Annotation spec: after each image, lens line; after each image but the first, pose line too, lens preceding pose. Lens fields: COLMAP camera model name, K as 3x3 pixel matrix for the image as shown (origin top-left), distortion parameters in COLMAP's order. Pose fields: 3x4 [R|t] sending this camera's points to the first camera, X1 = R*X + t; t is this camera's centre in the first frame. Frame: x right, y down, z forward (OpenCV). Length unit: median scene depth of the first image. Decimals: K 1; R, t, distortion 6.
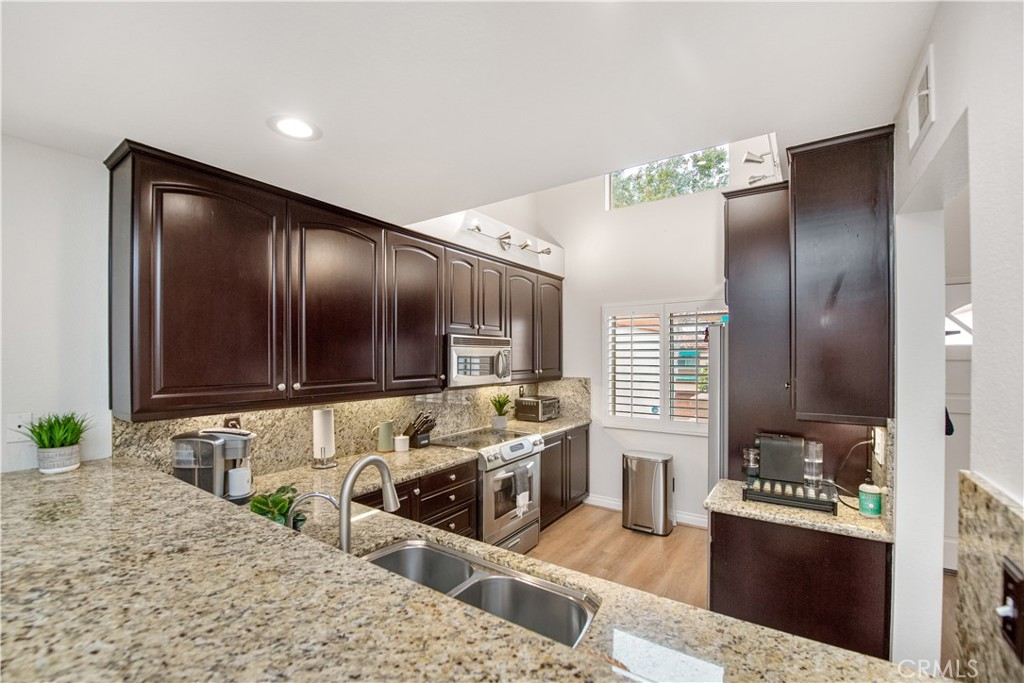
lens RADIAL K [[424.0, 0, 512.3], [0, 424.0, 348.9], [0, 0, 1]] dist [-0.021012, -0.000352]
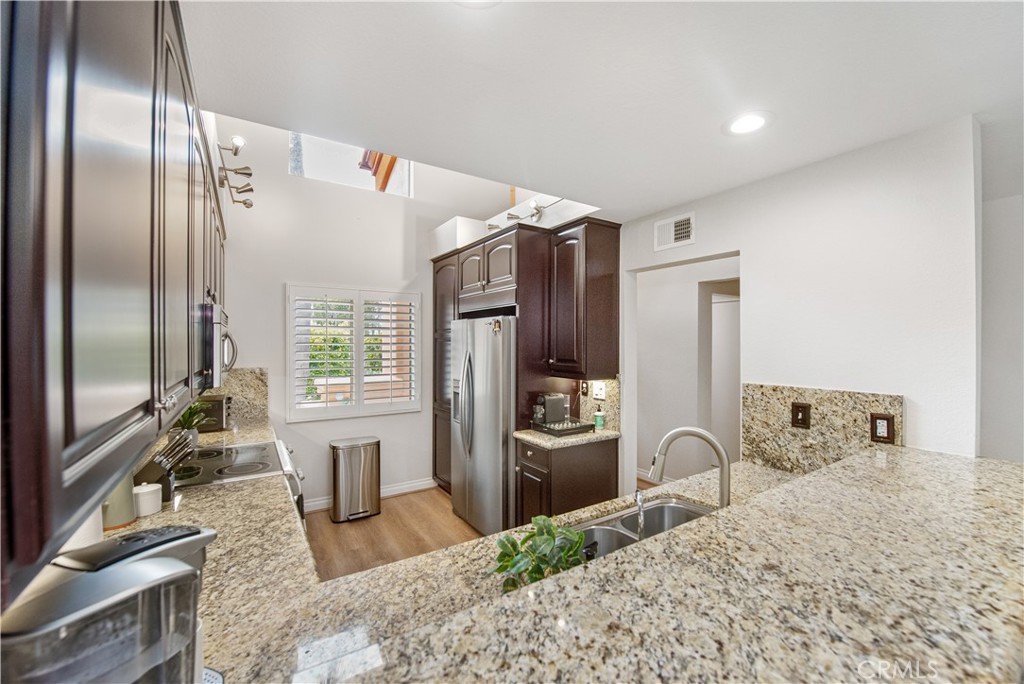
lens RADIAL K [[415.7, 0, 512.0], [0, 415.7, 342.0], [0, 0, 1]] dist [-0.023258, -0.000467]
pose [[0.387806, 0.004947, 0.921728, -0.548876], [-0.016568, 0.999861, 0.001604, 0.014216], [-0.921592, -0.015893, 0.387835, 0.367920]]
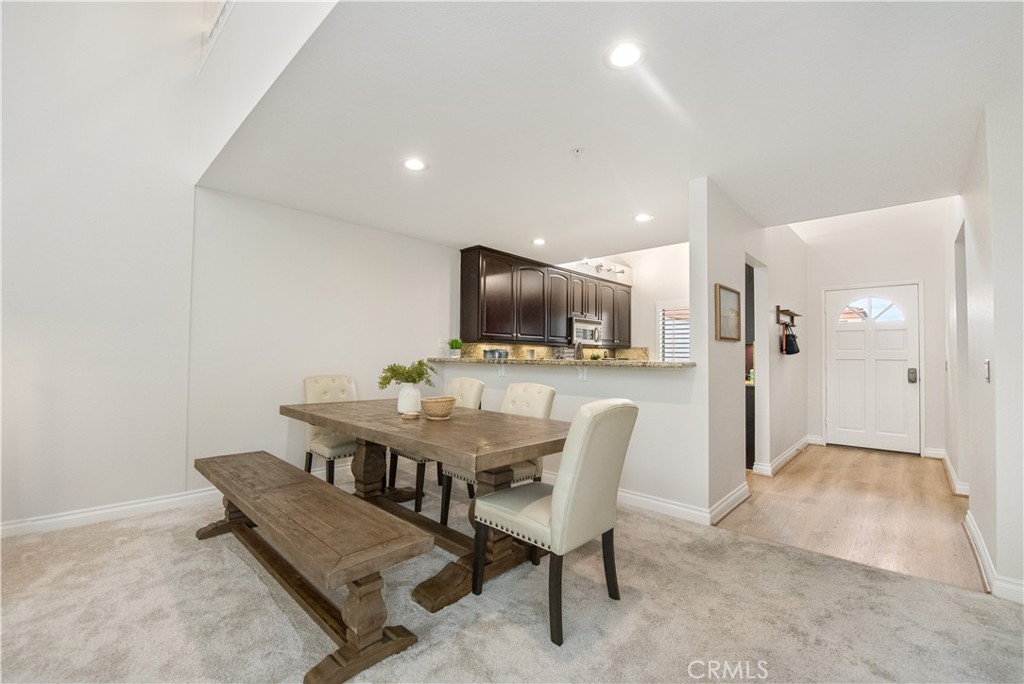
lens RADIAL K [[424.0, 0, 512.3], [0, 424.0, 349.4], [0, 0, 1]] dist [-0.021012, -0.000352]
pose [[0.987720, 0.007215, -0.156068, -0.118743], [-0.007813, 0.999964, -0.003213, 0.127608], [0.156039, 0.004393, 0.987741, -1.028583]]
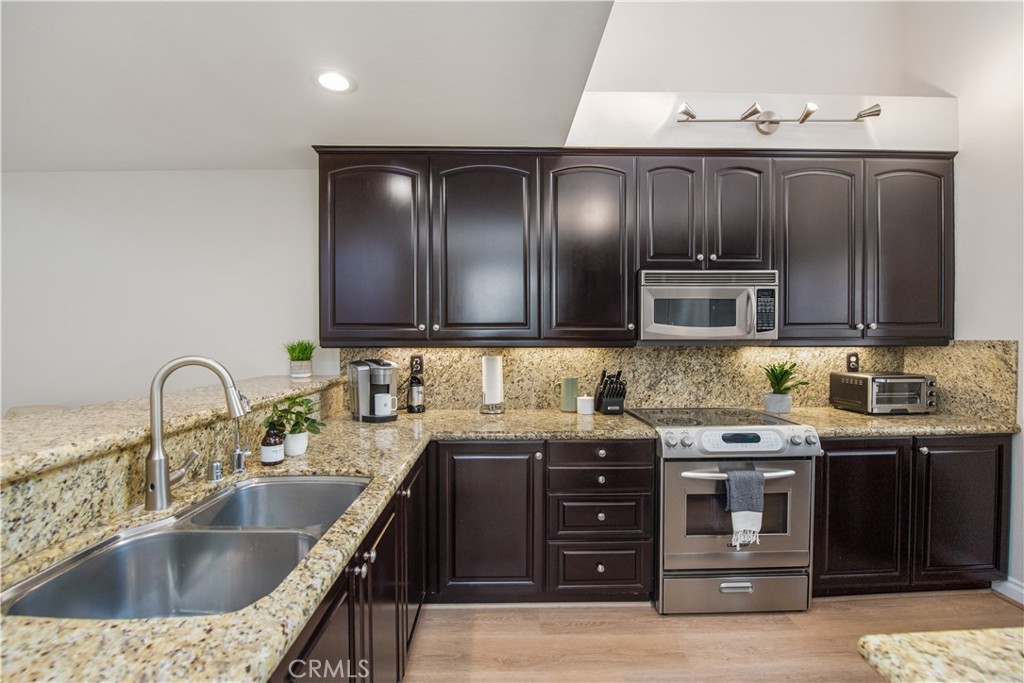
lens RADIAL K [[445.5, 0, 511.6], [0, 445.5, 336.5], [0, 0, 1]] dist [-0.021278, -0.000169]
pose [[0.582961, 0.002842, -0.812495, 0.366805], [0.015265, 0.999779, 0.014449, 0.070087], [0.812356, -0.020826, 0.582789, 0.358429]]
